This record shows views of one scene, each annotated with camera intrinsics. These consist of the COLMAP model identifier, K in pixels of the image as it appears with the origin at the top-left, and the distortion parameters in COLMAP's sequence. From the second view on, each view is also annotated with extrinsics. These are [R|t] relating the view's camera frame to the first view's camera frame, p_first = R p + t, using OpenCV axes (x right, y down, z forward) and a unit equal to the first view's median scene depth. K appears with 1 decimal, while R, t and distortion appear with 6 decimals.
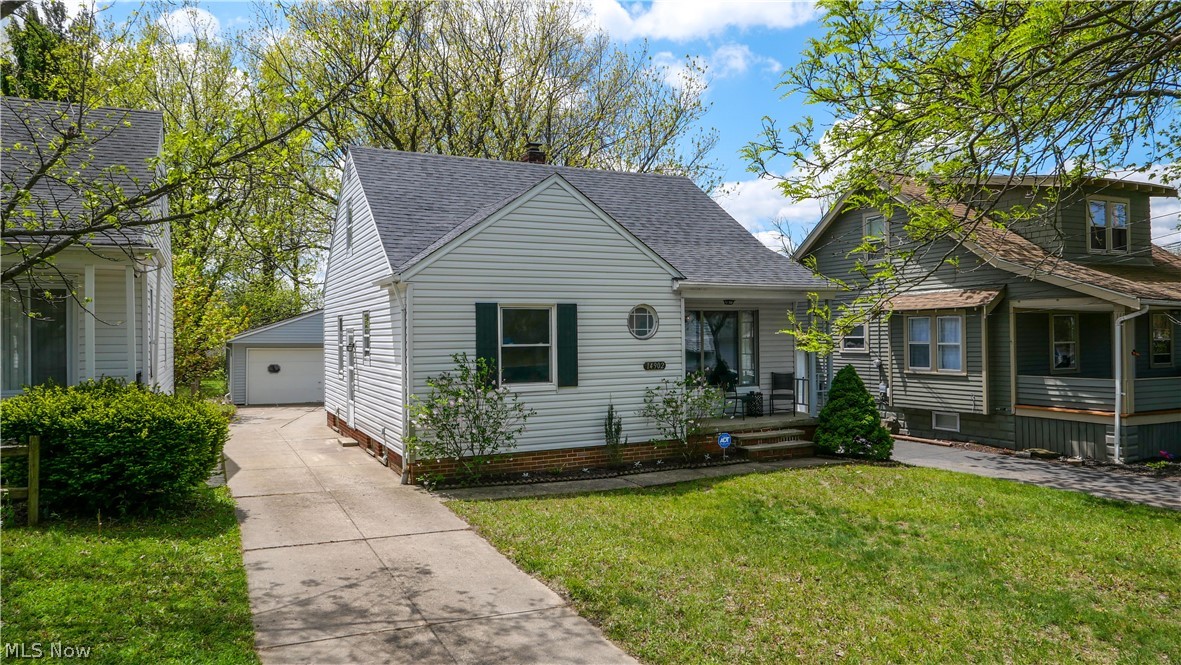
lens RADIAL K [[787.5, 0, 590.5], [0, 787.5, 332.5], [0, 0, 1]] dist [-0.012660, -0.001991]
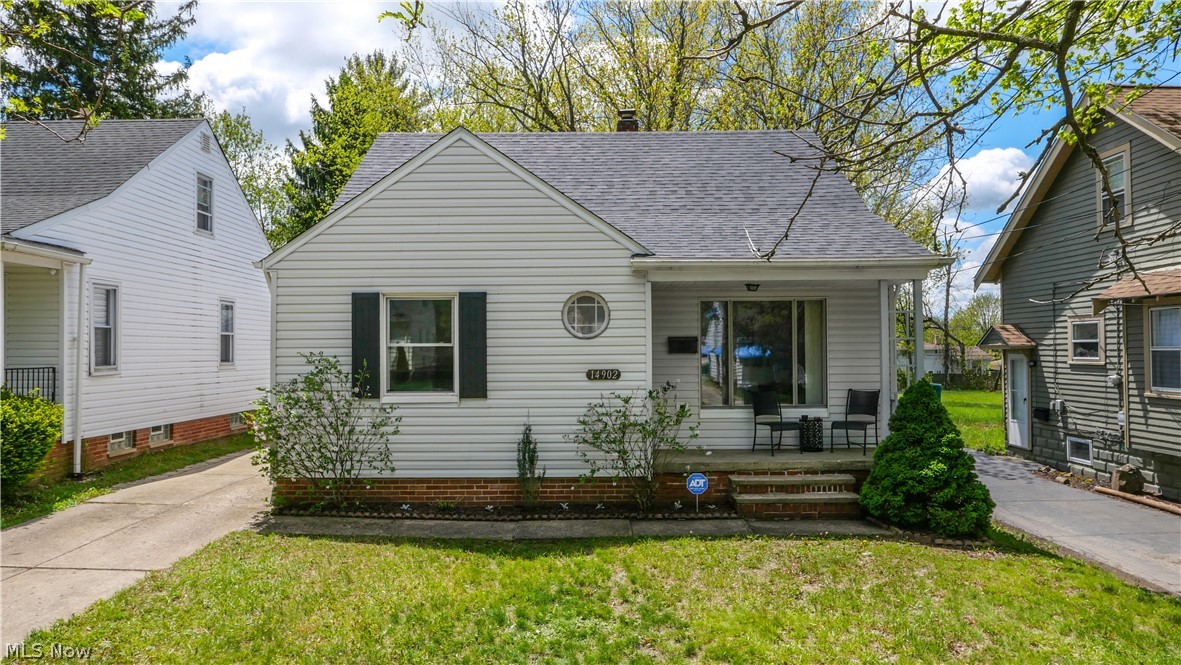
lens RADIAL K [[787.5, 0, 590.5], [0, 787.5, 332.5], [0, 0, 1]] dist [-0.012660, -0.001991]
pose [[0.893725, -0.003174, -0.448605, 0.401975], [-0.002114, 0.999934, -0.011286, 0.011461], [0.448611, 0.011035, 0.893659, 0.336551]]
